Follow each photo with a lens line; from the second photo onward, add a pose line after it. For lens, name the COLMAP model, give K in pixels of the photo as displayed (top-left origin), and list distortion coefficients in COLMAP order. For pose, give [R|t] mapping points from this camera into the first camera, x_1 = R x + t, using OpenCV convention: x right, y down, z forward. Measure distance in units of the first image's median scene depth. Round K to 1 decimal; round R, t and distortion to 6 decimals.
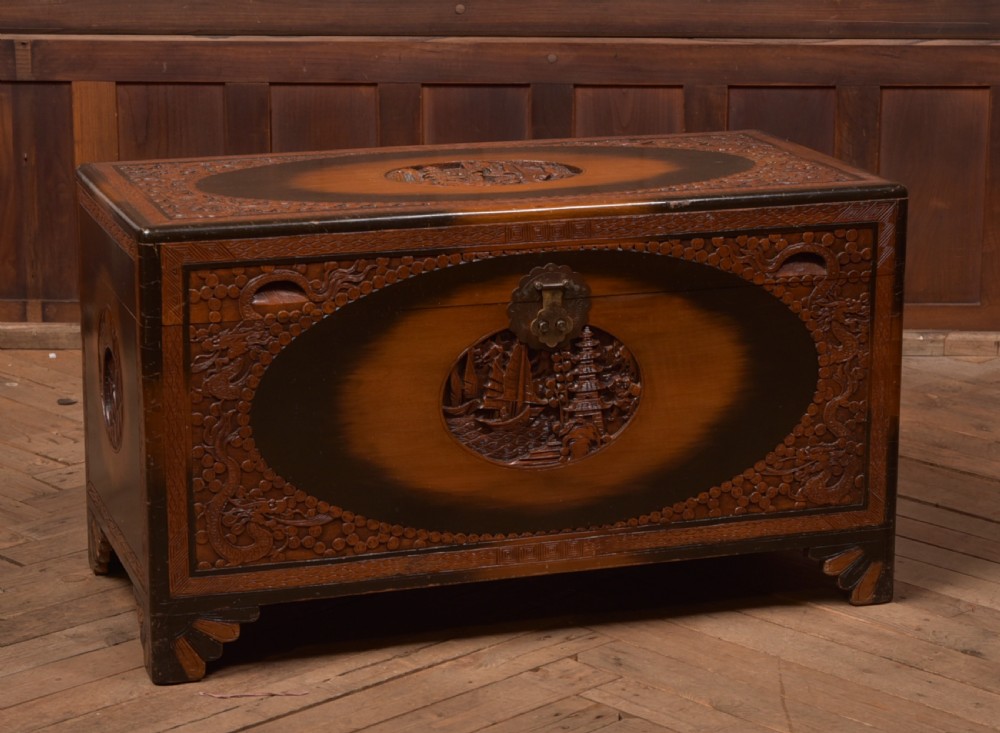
lens RADIAL K [[2955.4, 0, 542.1], [0, 2955.4, 329.6], [0, 0, 1]] dist [0.119157, 0.000000]
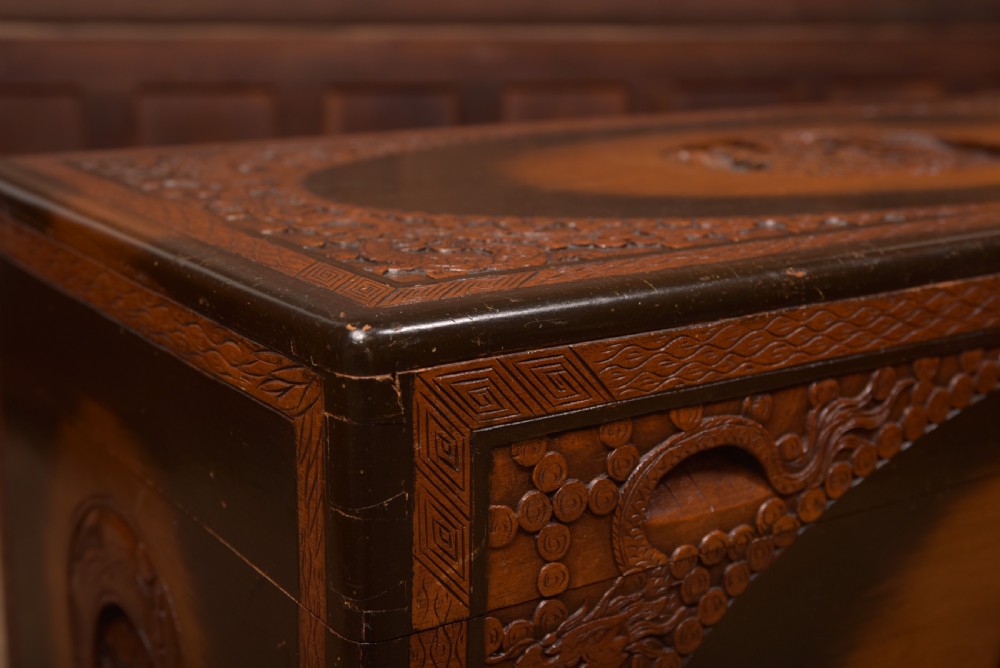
lens RADIAL K [[1465.8, 0, 490.4], [0, 1465.8, 346.7], [0, 0, 1]] dist [0.043629, 0.000000]
pose [[0.960180, -0.059414, 0.272990, -0.157787], [0.048478, 0.997735, 0.046638, -0.037119], [-0.275143, -0.031547, 0.960886, 0.837868]]
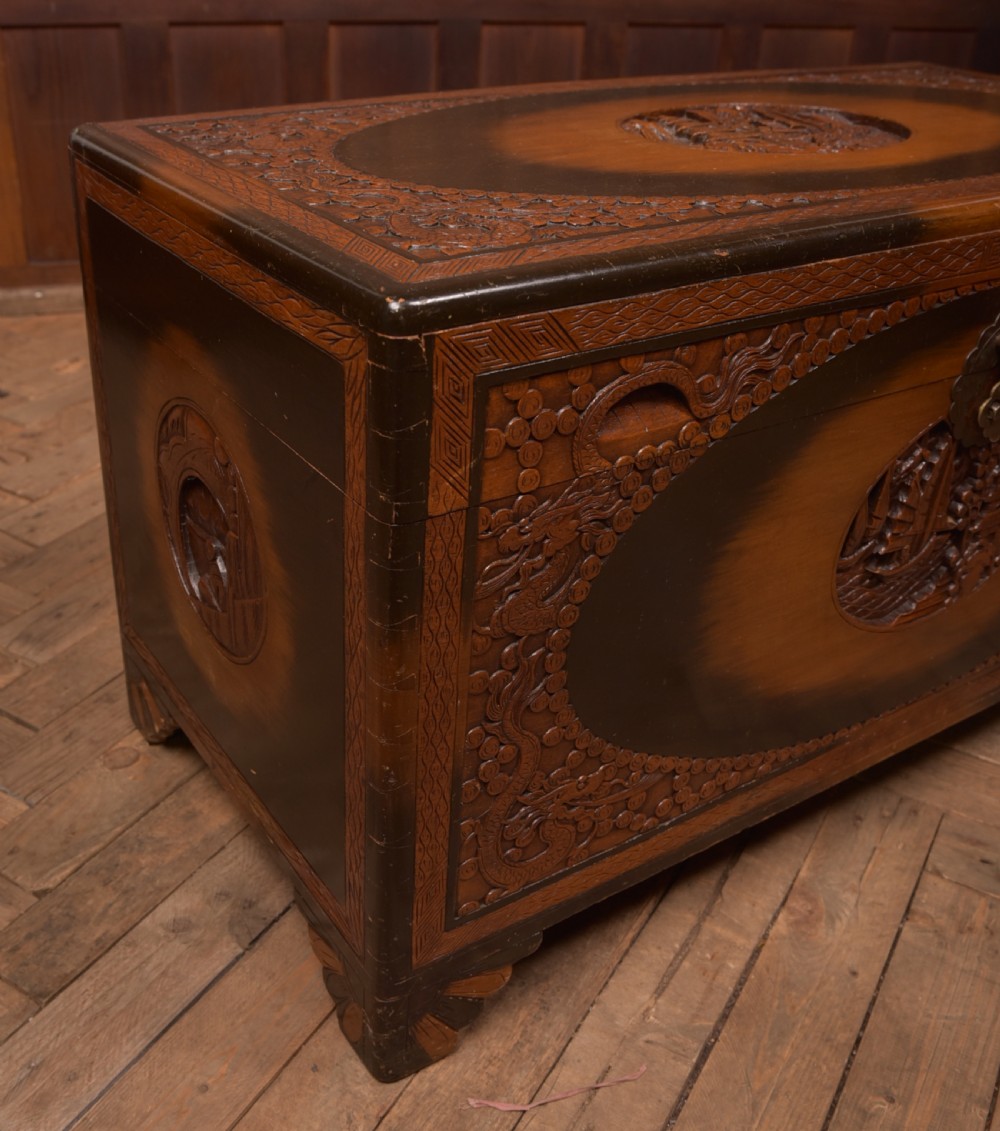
lens RADIAL K [[1229.0, 0, 415.7], [0, 1229.0, 548.9], [0, 0, 1]] dist [-0.085464, 0.000000]
pose [[0.969081, -0.101018, 0.225116, -0.167963], [0.030891, 0.954845, 0.295495, -0.049180], [-0.244801, -0.279405, 0.928442, 0.819214]]
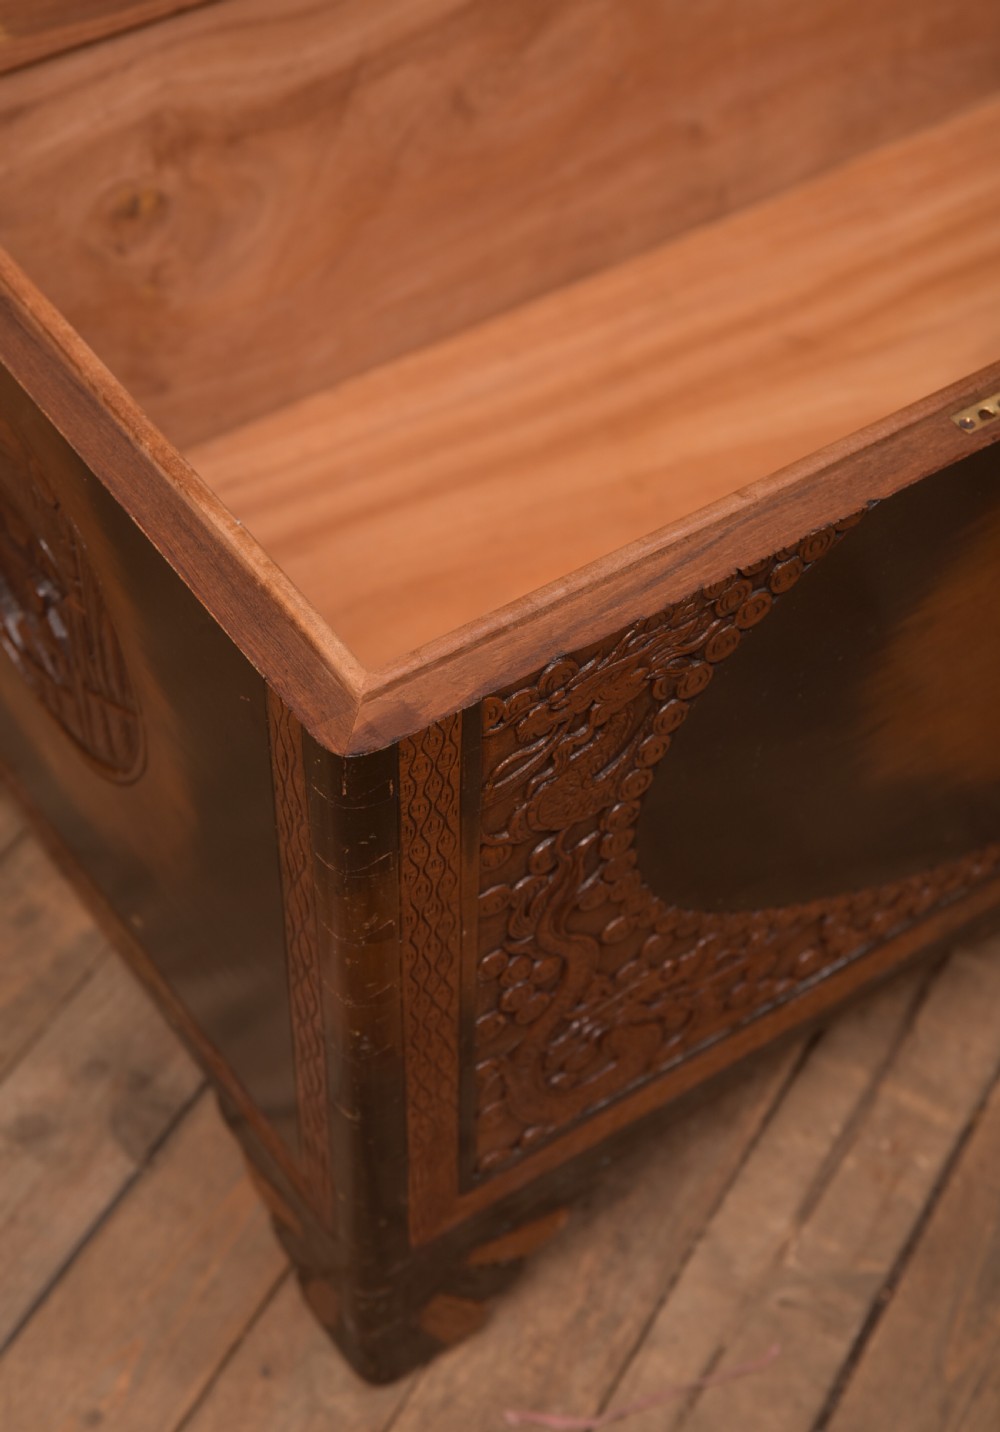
lens RADIAL K [[2518.1, 0, 499.3], [0, 2518.1, 713.3], [0, 0, 1]] dist [0.105206, 0.000000]
pose [[0.956248, -0.209492, 0.204211, -0.163886], [0.048119, 0.801144, 0.596534, -0.138889], [-0.288572, -0.560609, 0.776173, 0.805057]]
